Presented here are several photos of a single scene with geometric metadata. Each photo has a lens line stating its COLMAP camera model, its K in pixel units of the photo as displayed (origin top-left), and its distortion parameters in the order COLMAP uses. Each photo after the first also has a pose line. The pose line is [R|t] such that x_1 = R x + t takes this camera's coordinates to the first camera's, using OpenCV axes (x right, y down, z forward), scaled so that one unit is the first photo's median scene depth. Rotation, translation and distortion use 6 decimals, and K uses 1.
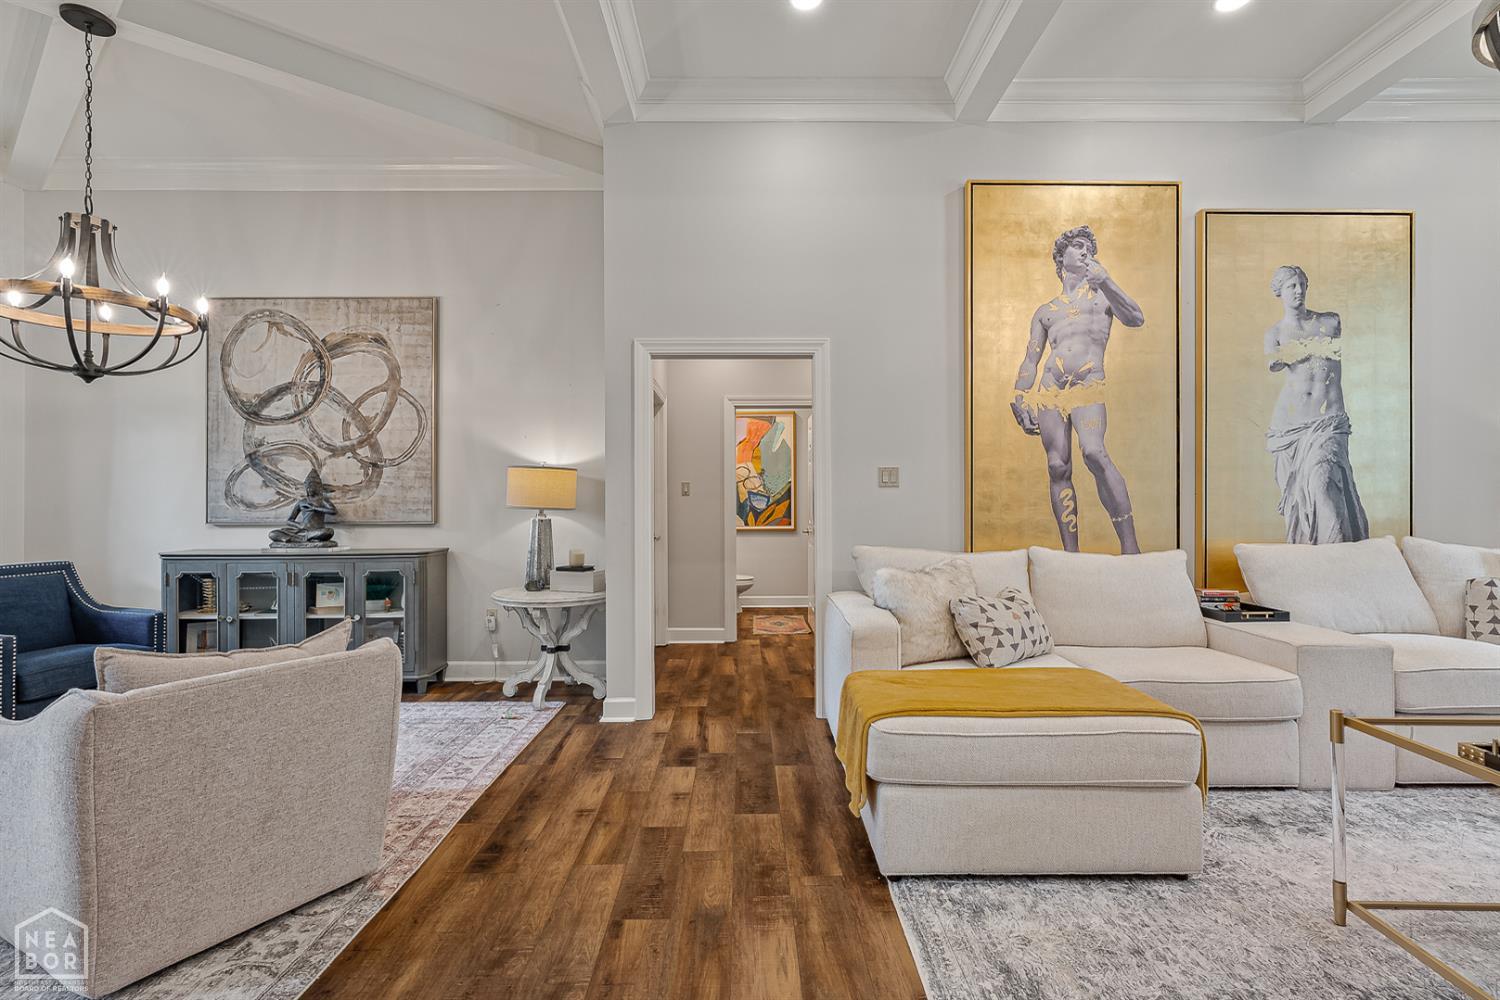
lens RADIAL K [[681.4, 0, 741.2], [0, 681.4, 491.5], [0, 0, 1]] dist [-0.009884, 0.003673]
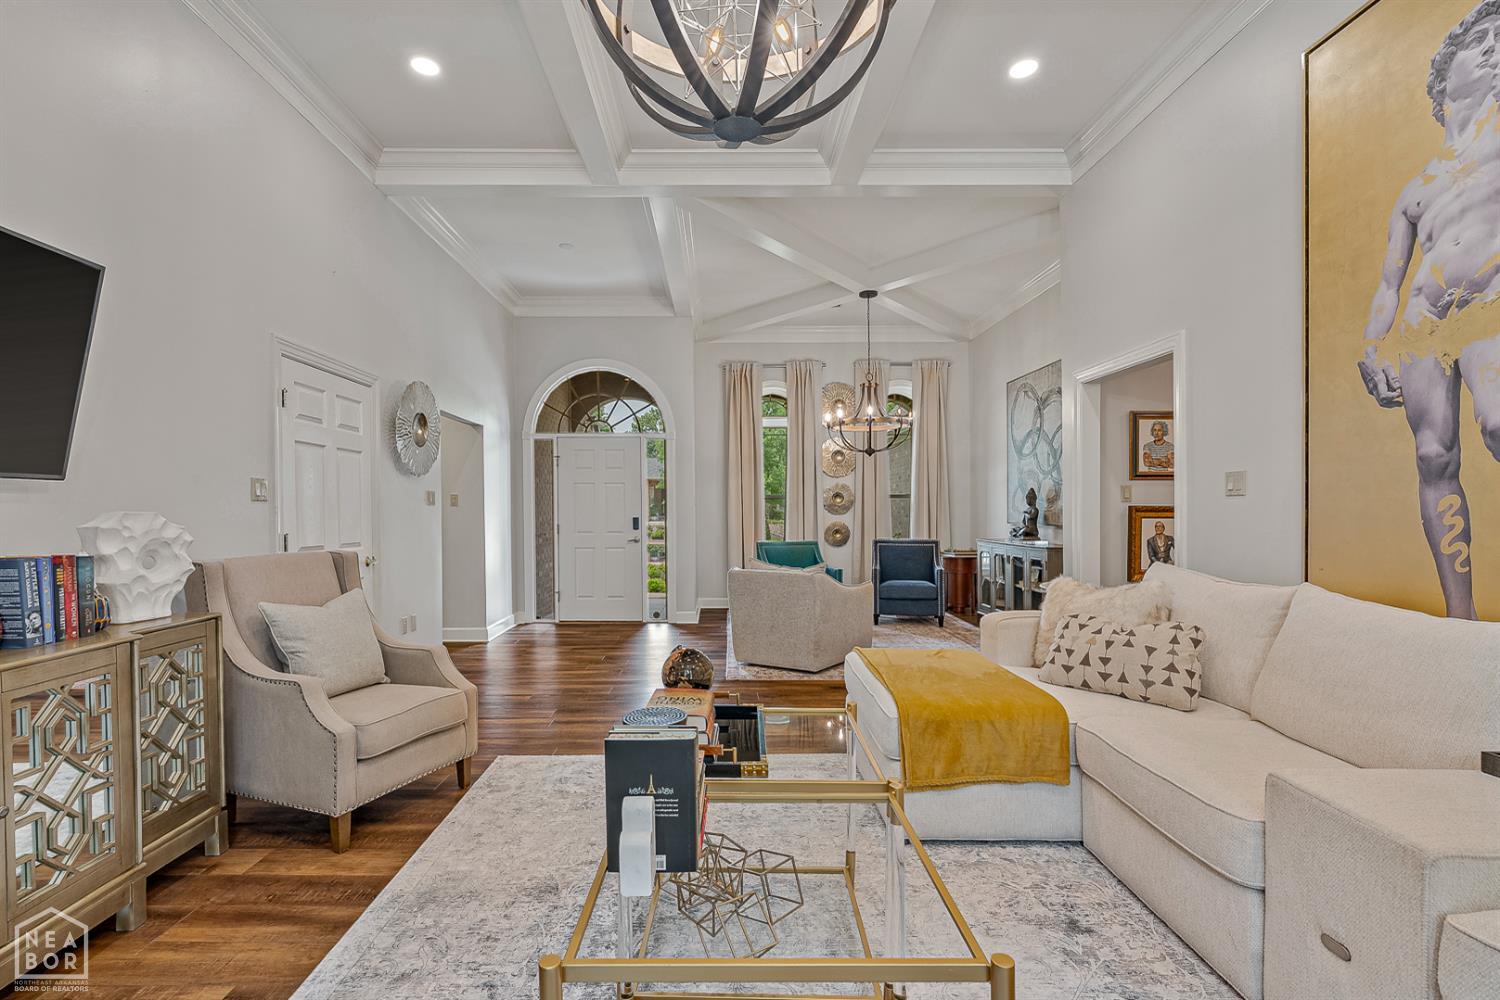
lens RADIAL K [[681.4, 0, 739.6], [0, 681.4, 512.5], [0, 0, 1]] dist [-0.009884, 0.003673]
pose [[0.029479, 0.008830, -0.999526, 1.017816], [0.016476, 0.999821, 0.009319, -0.004404], [0.999430, -0.016743, 0.029328, 0.398152]]
